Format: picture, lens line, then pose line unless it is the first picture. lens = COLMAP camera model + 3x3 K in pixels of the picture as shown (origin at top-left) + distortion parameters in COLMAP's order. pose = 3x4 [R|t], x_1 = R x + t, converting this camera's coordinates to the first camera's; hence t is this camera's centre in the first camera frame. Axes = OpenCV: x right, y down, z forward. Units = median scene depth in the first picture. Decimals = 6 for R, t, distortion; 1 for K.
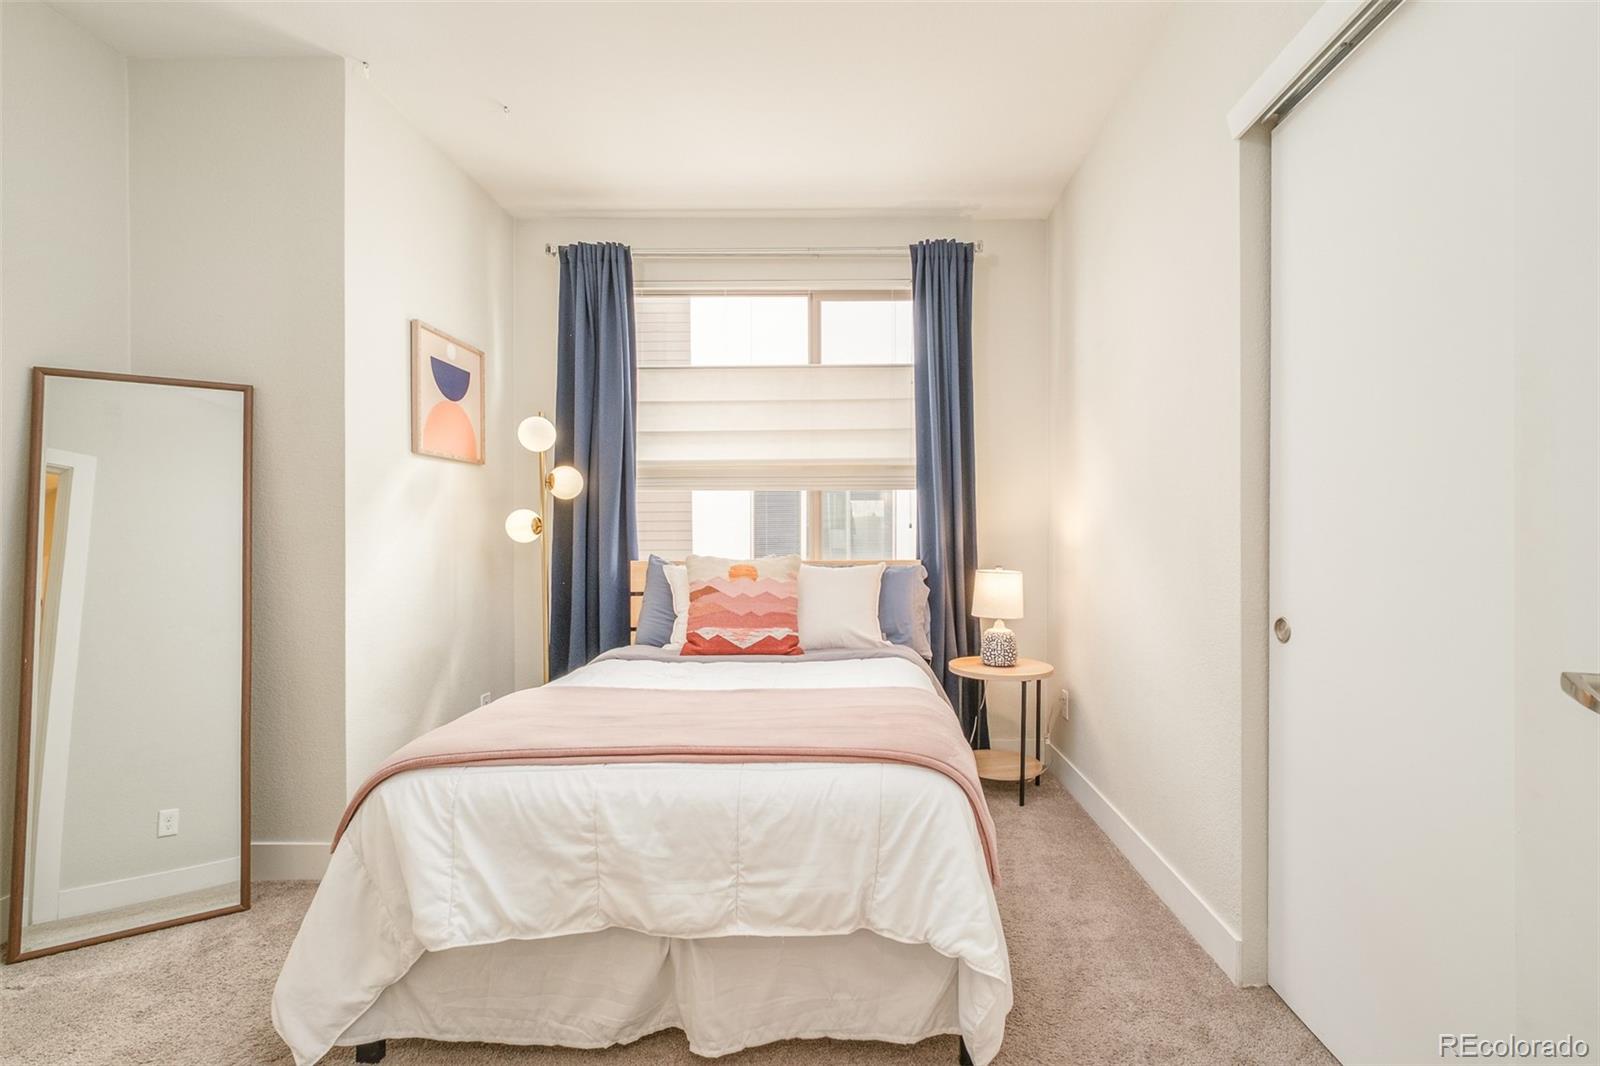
lens RADIAL K [[701.7, 0, 800.3], [0, 701.7, 536.7], [0, 0, 1]] dist [-0.002178, -0.001367]
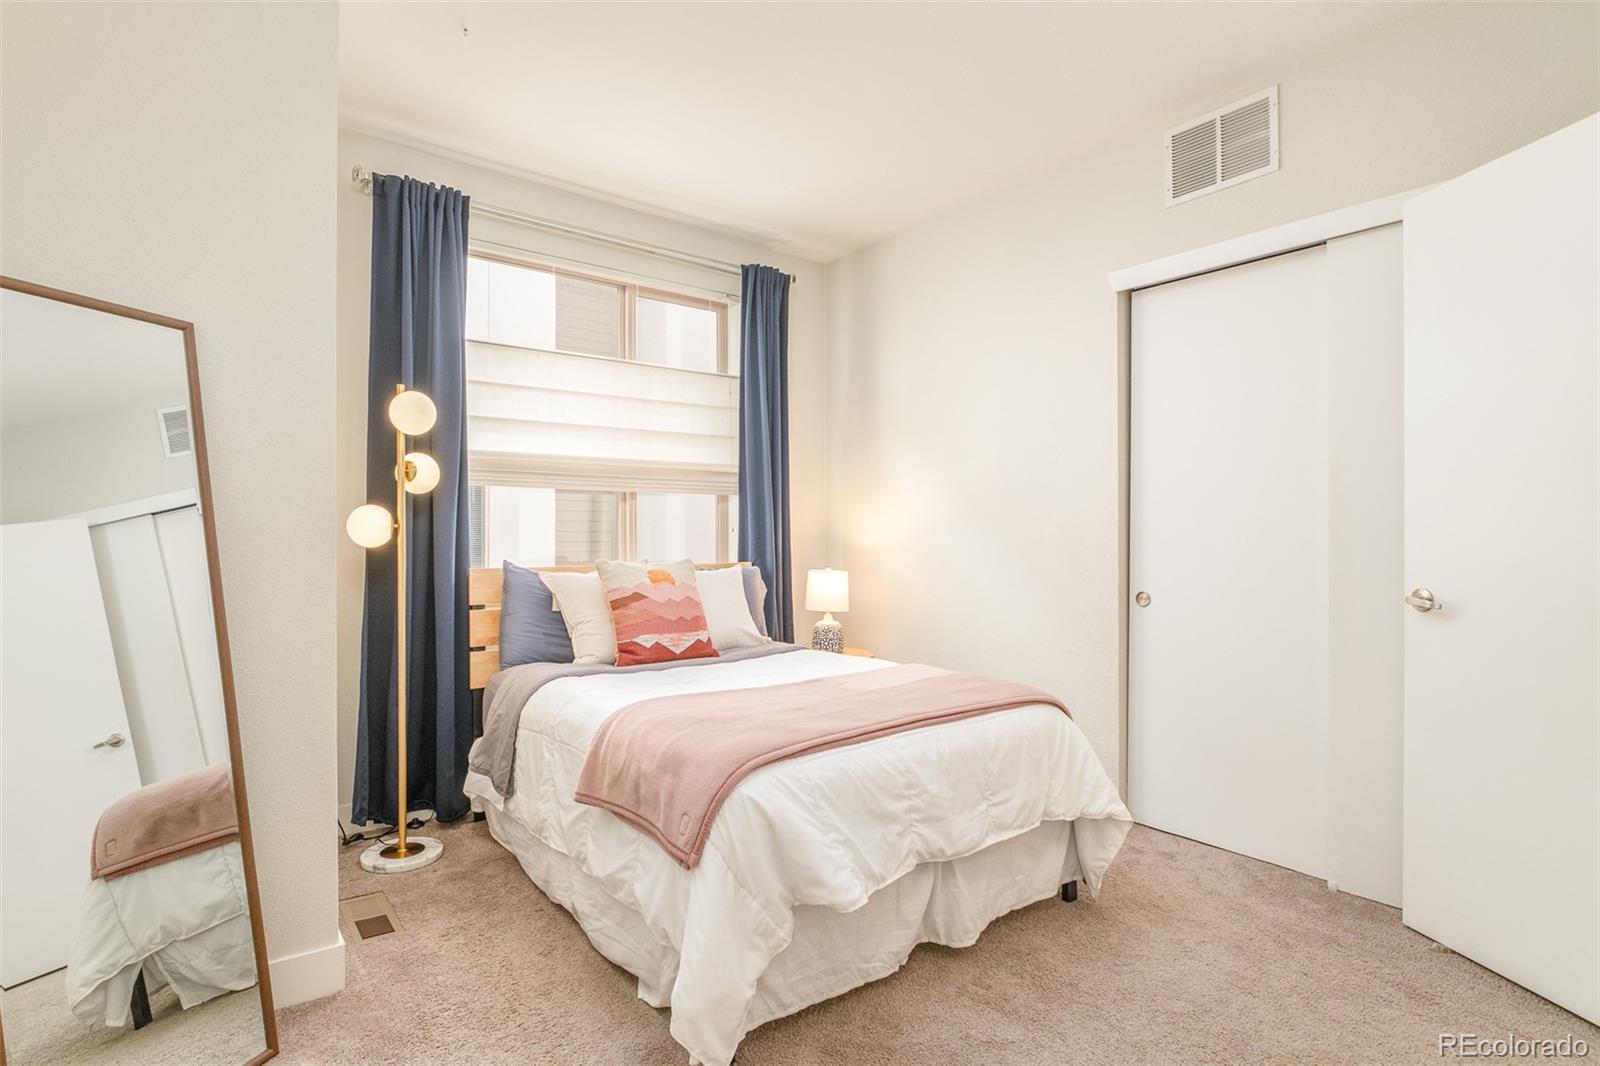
lens RADIAL K [[774.6, 0, 799.2], [0, 774.6, 532.0], [0, 0, 1]] dist [-0.024733, 0.000218]
pose [[0.797395, 0.008334, 0.603400, -0.606969], [-0.003656, 0.999953, -0.008980, -0.003043], [-0.603447, 0.004955, 0.797388, 0.027084]]
